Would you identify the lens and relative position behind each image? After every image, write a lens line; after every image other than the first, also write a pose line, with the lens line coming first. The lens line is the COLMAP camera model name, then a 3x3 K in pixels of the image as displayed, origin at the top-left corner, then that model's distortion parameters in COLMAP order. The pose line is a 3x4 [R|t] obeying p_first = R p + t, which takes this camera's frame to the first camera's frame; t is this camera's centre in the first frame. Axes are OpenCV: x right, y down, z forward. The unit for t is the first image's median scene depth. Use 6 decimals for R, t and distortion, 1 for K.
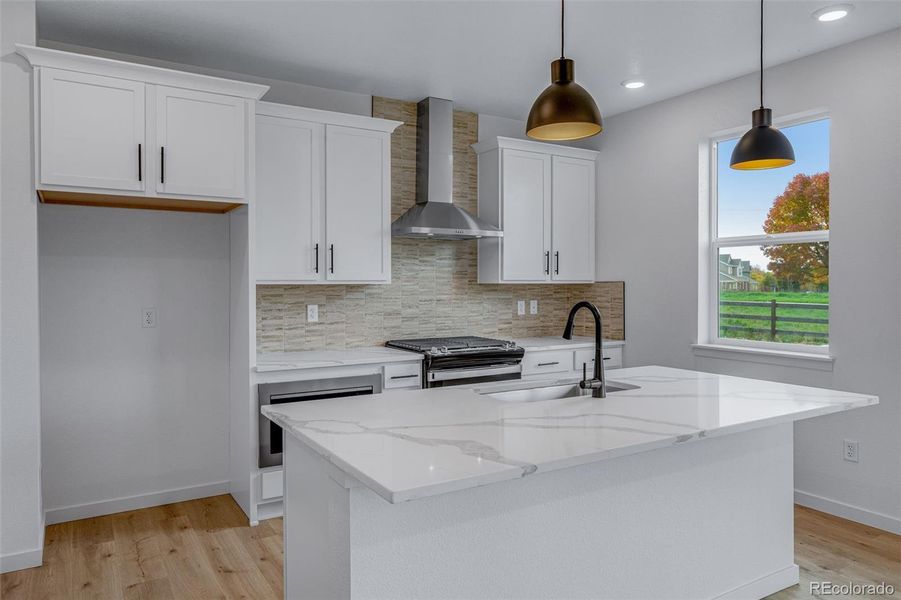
lens RADIAL K [[619.3, 0, 450.5], [0, 619.3, 300.0], [0, 0, 1]] dist [0.001312, 0.001320]
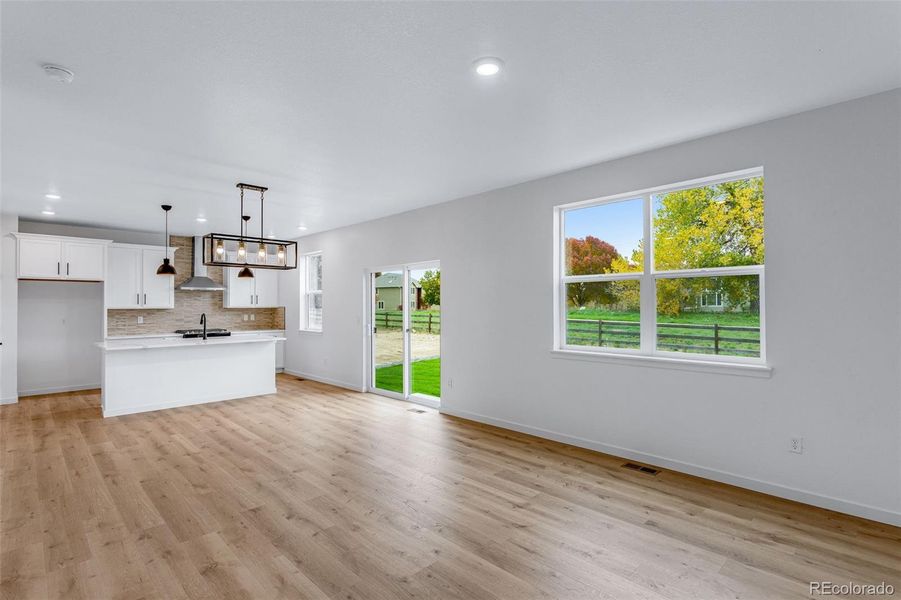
lens RADIAL K [[435.6, 0, 456.0], [0, 435.6, 301.4], [0, 0, 1]] dist [0.002082, 0.000222]
pose [[0.970545, -0.000860, 0.240919, 0.572873], [0.009682, 0.999325, -0.035440, 0.020485], [-0.240726, 0.036728, 0.969898, -1.006635]]
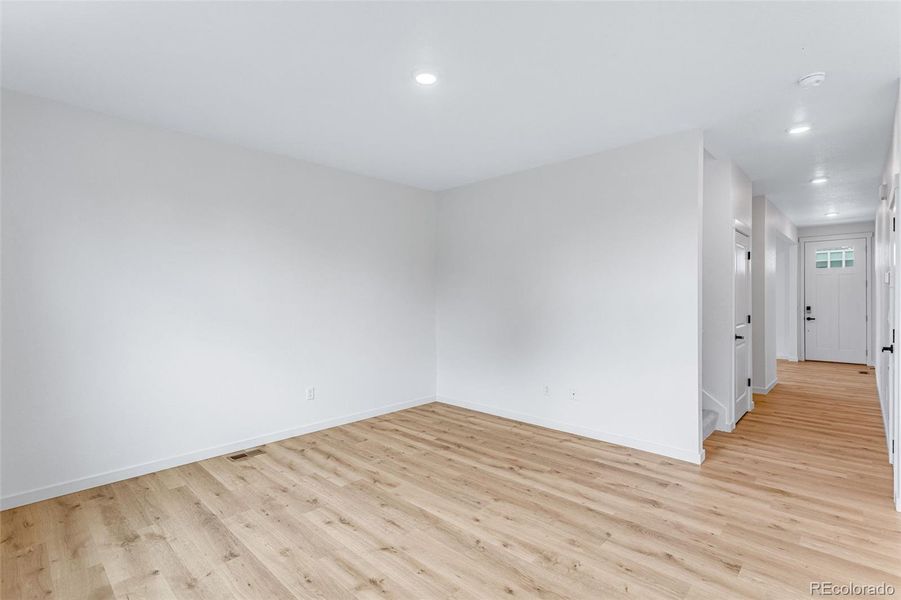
lens RADIAL K [[424.7, 0, 452.0], [0, 424.7, 300.4], [0, 0, 1]] dist [0.001658, -0.000027]
pose [[-0.965470, 0.010379, -0.260308, 0.856029], [0.001349, 0.999392, 0.034844, -0.006825], [0.260511, 0.033289, -0.964897, 0.059494]]
